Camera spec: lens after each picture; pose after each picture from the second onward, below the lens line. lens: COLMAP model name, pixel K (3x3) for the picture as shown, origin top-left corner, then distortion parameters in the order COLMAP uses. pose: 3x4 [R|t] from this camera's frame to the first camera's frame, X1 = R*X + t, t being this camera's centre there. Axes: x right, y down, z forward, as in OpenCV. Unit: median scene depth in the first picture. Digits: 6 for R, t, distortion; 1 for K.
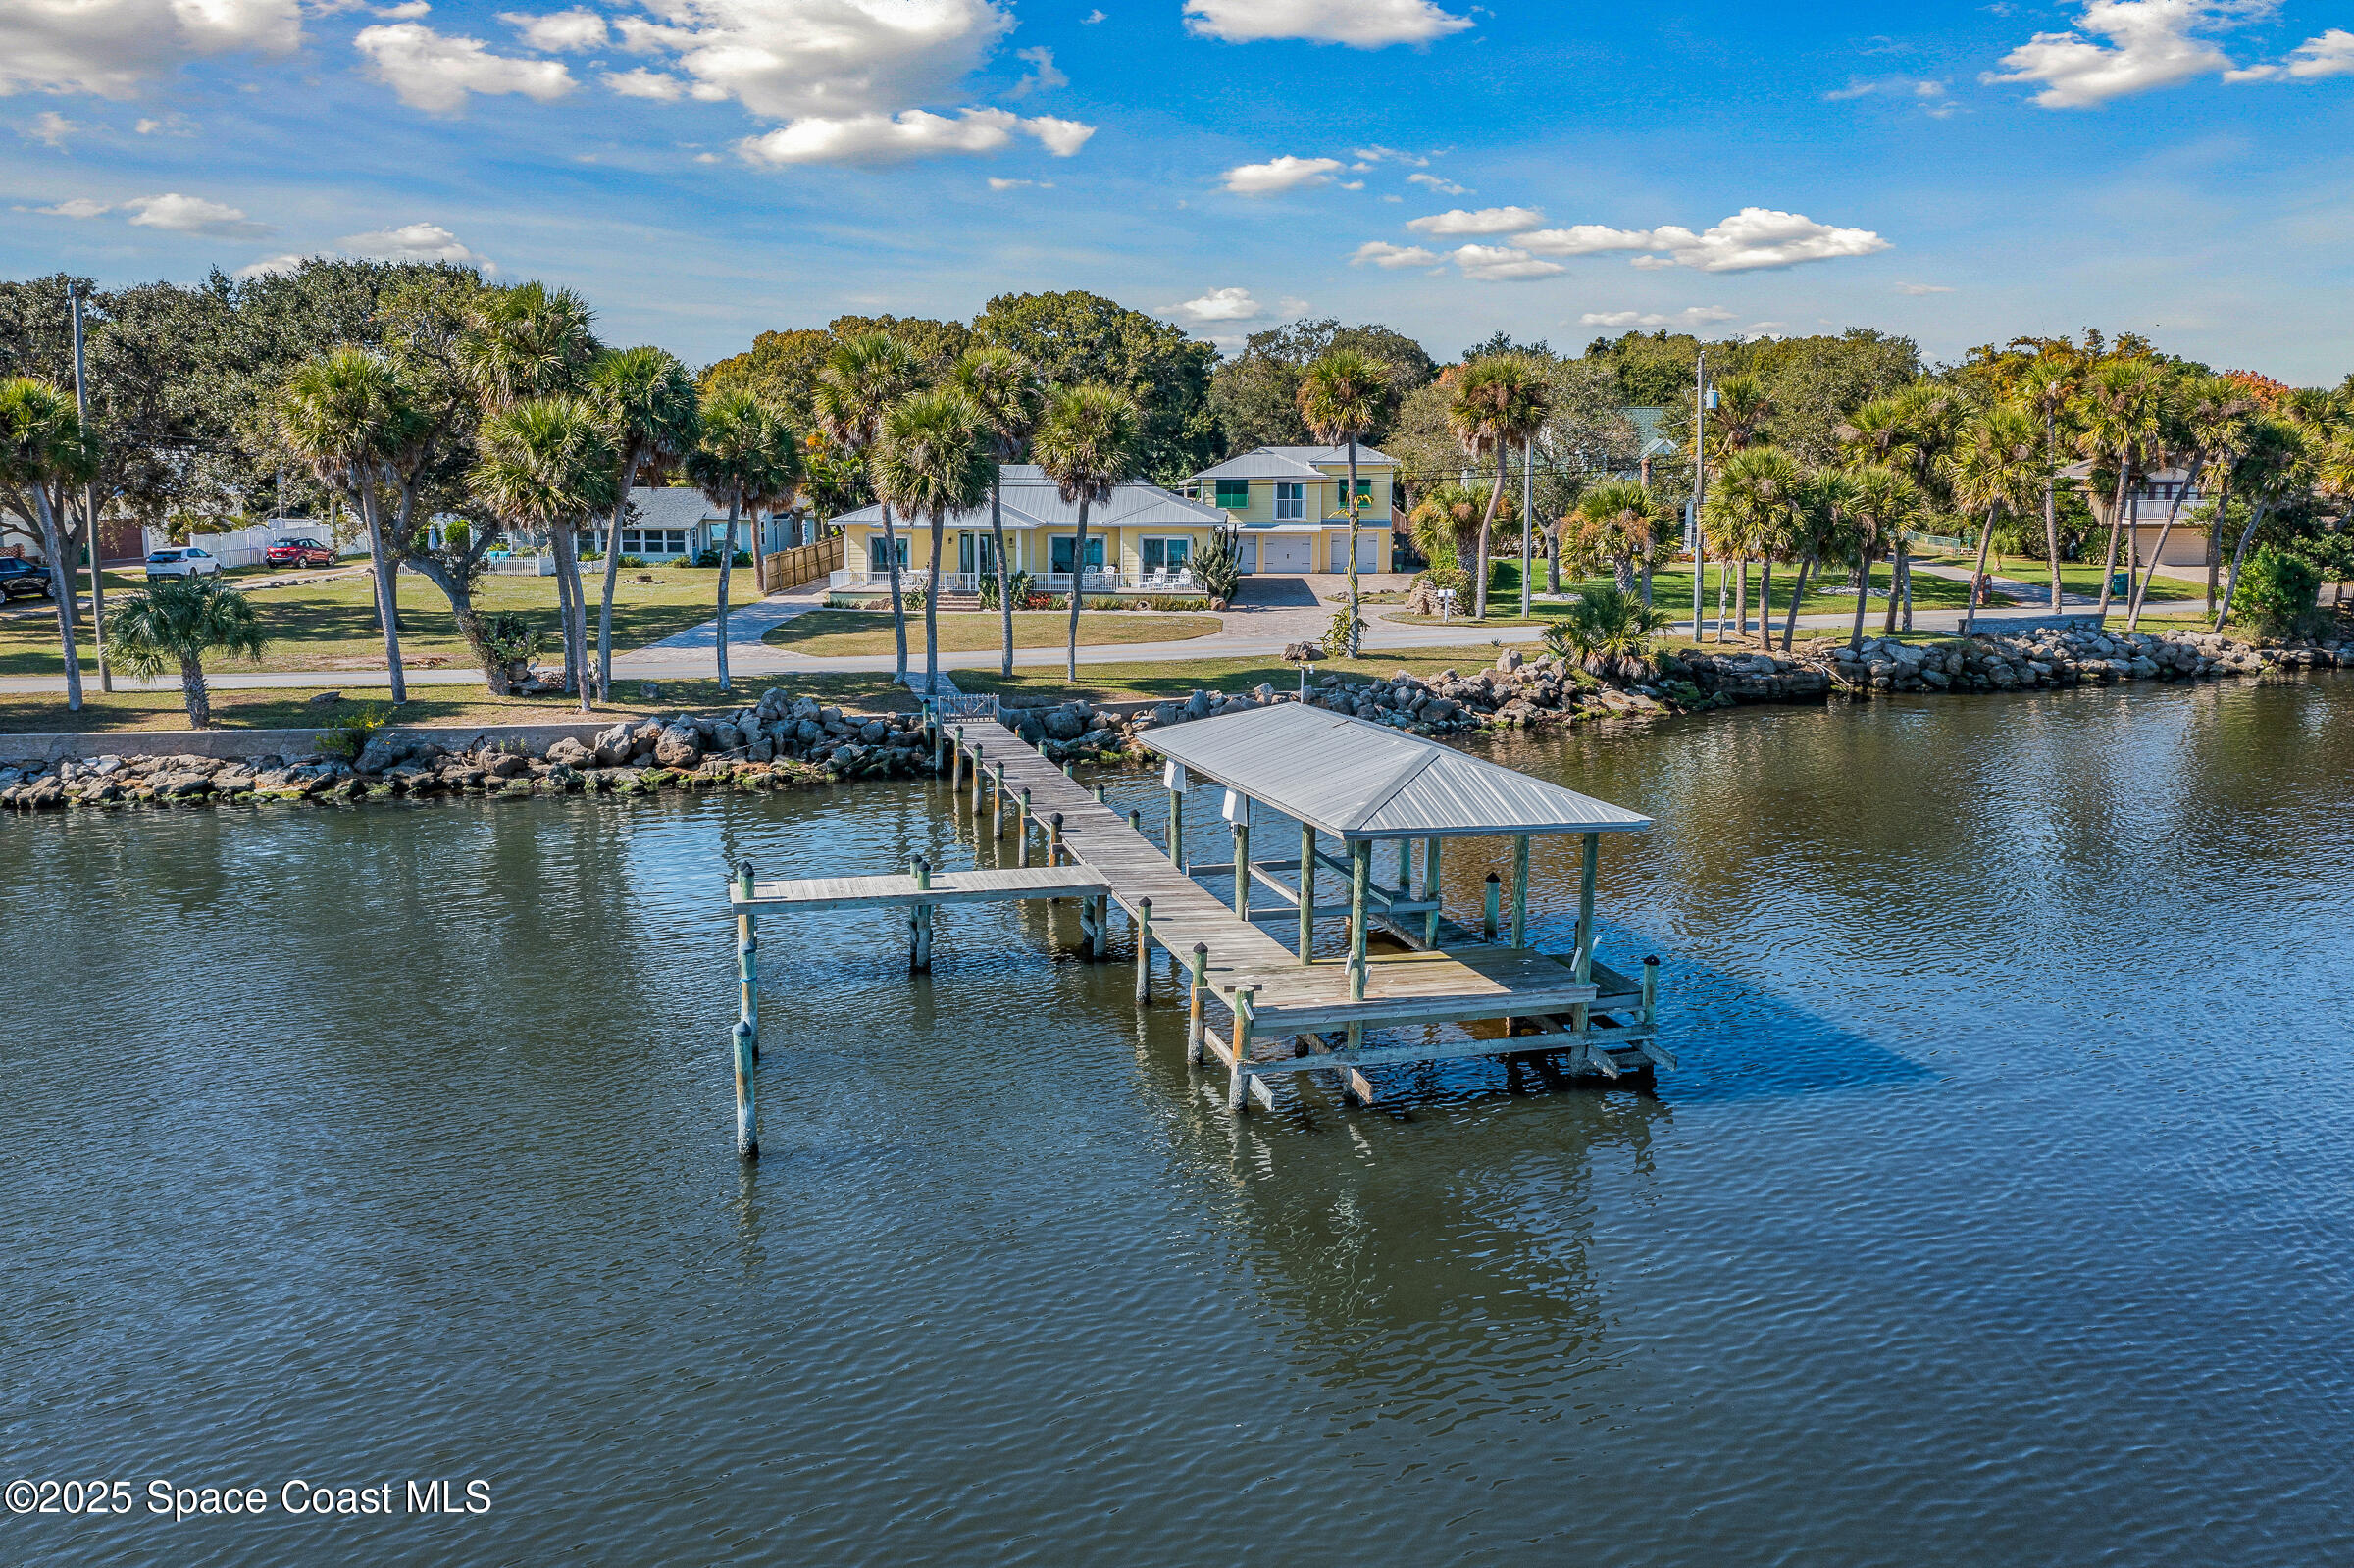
lens RADIAL K [[1954.6, 0, 1177.0], [0, 1954.6, 784.0], [0, 0, 1]] dist [0.004772, 0.000752]
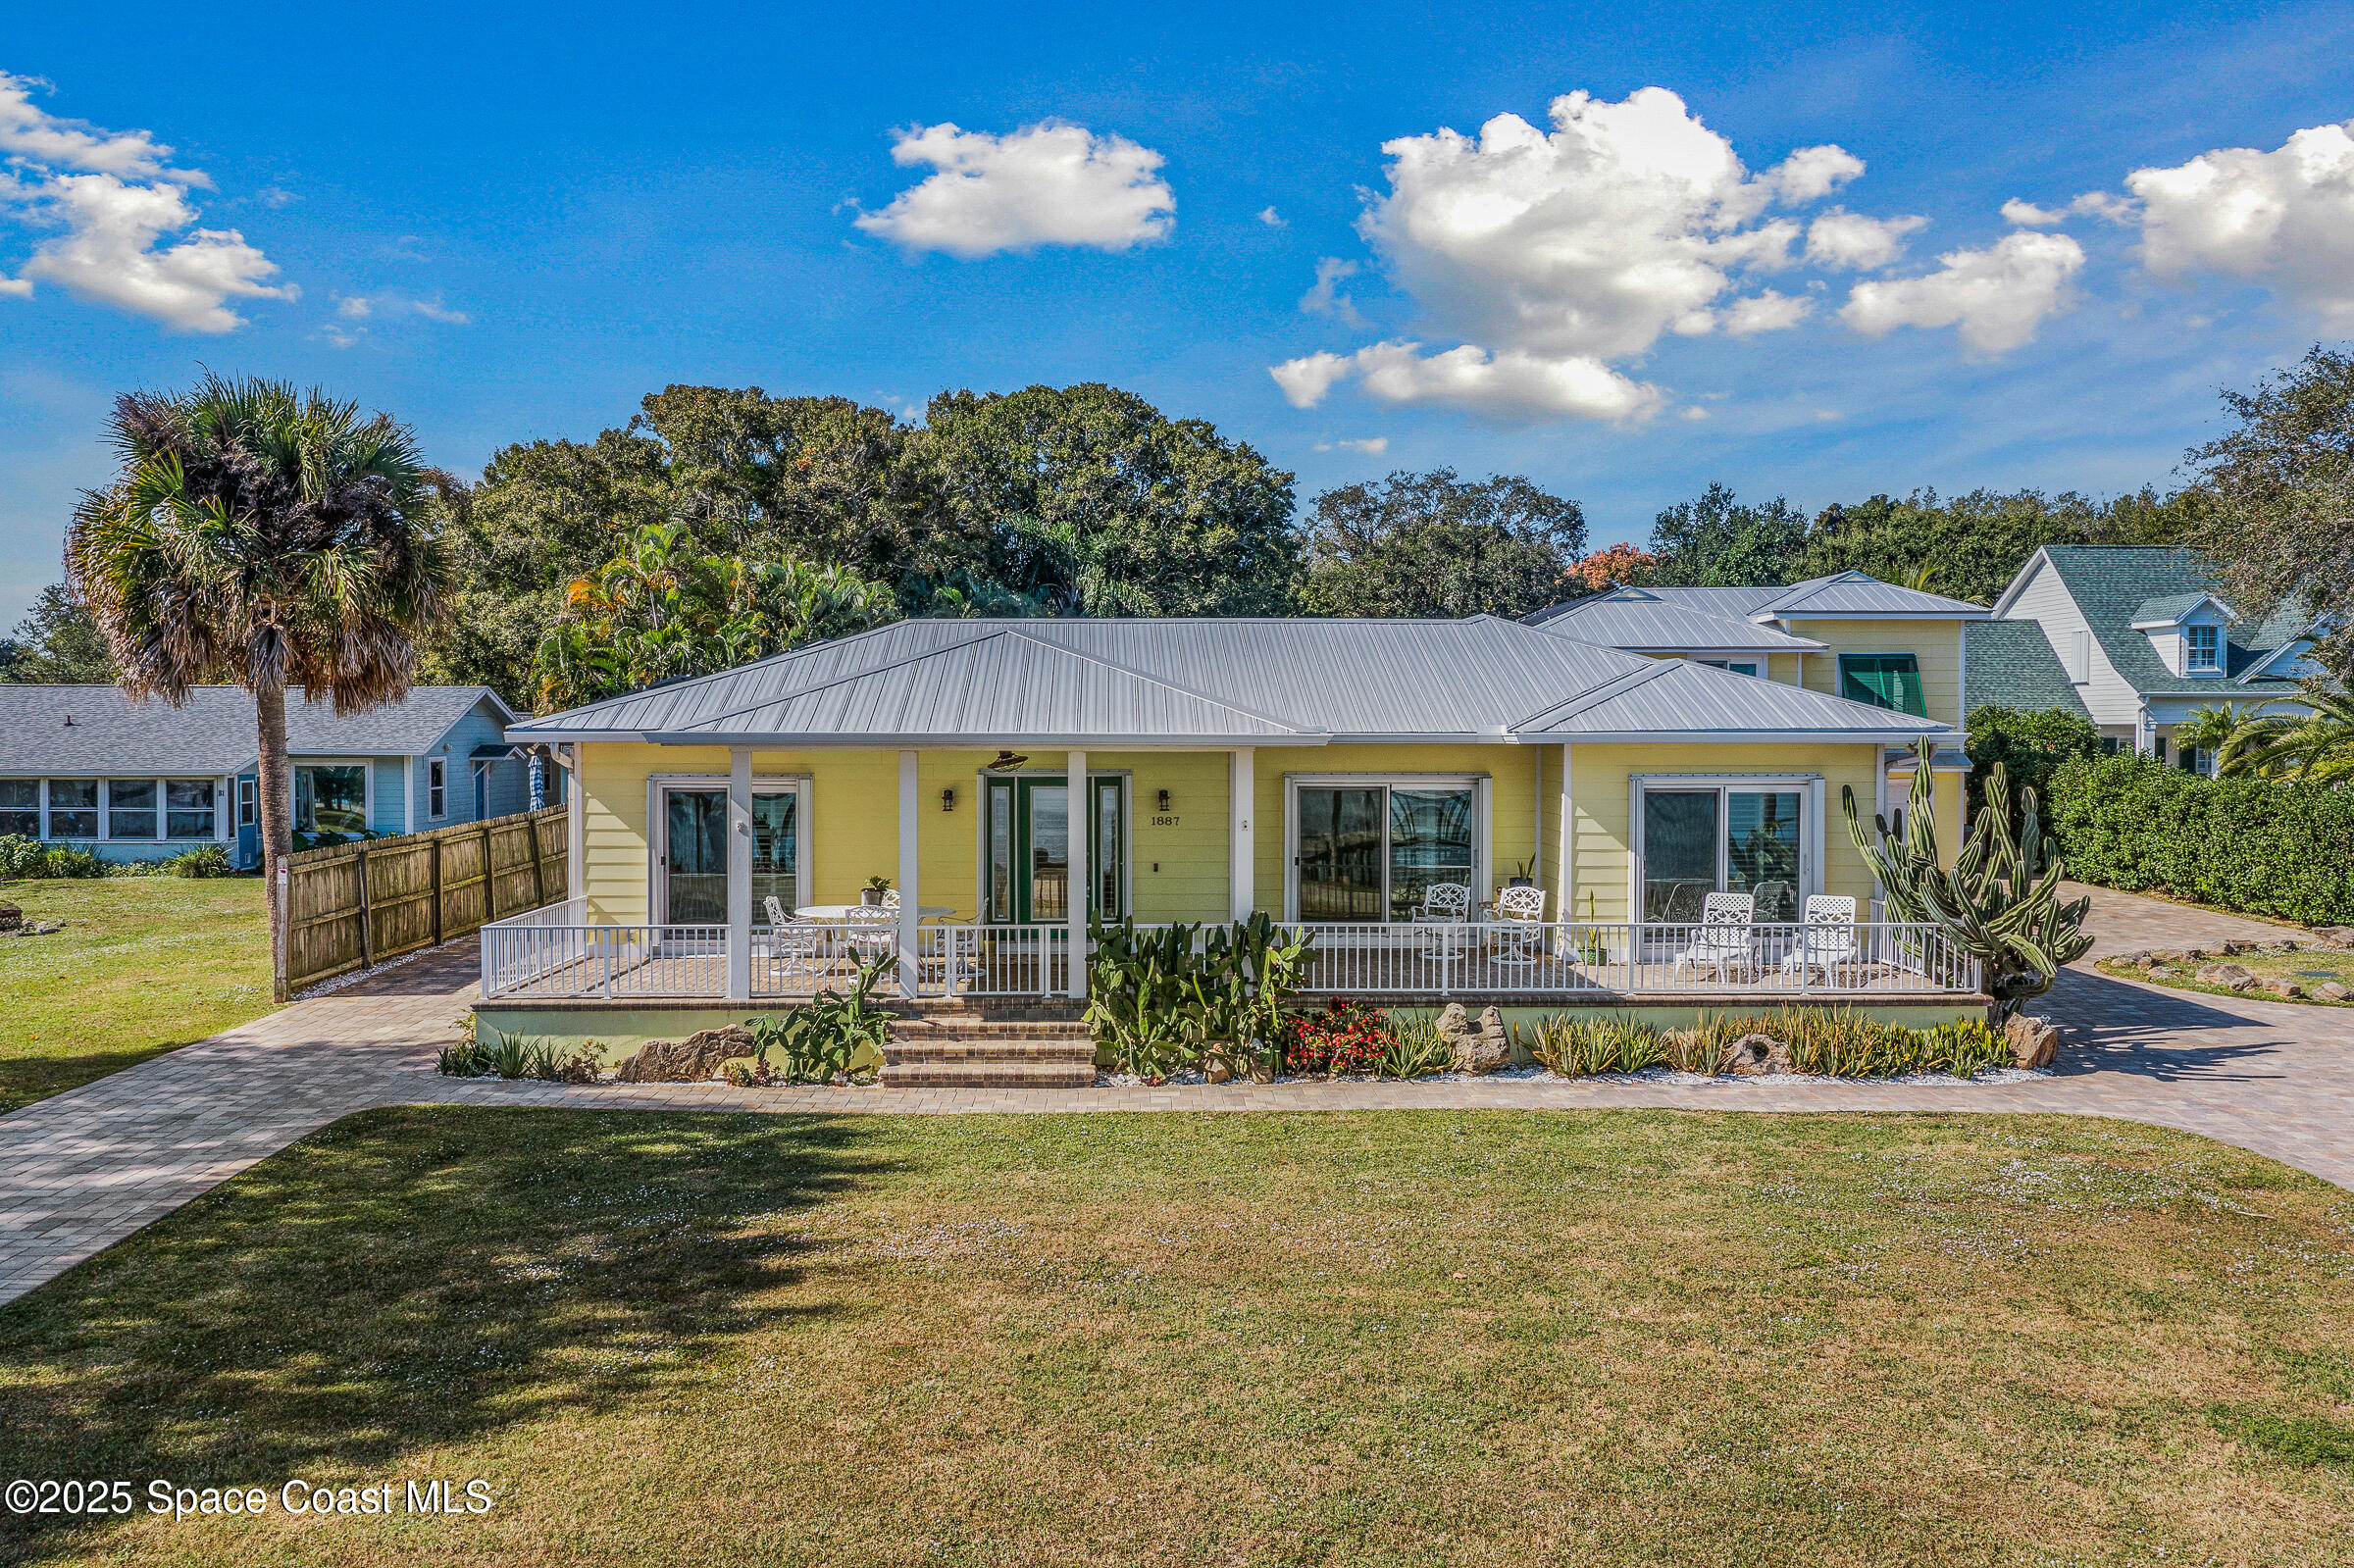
lens RADIAL K [[1954.6, 0, 1177.0], [0, 1954.6, 784.0], [0, 0, 1]] dist [0.004772, 0.000752]
pose [[0.997982, -0.004970, 0.063309, -0.101135], [0.013523, 0.990700, -0.135387, -0.088172], [-0.062047, 0.135970, 0.988768, 0.718847]]
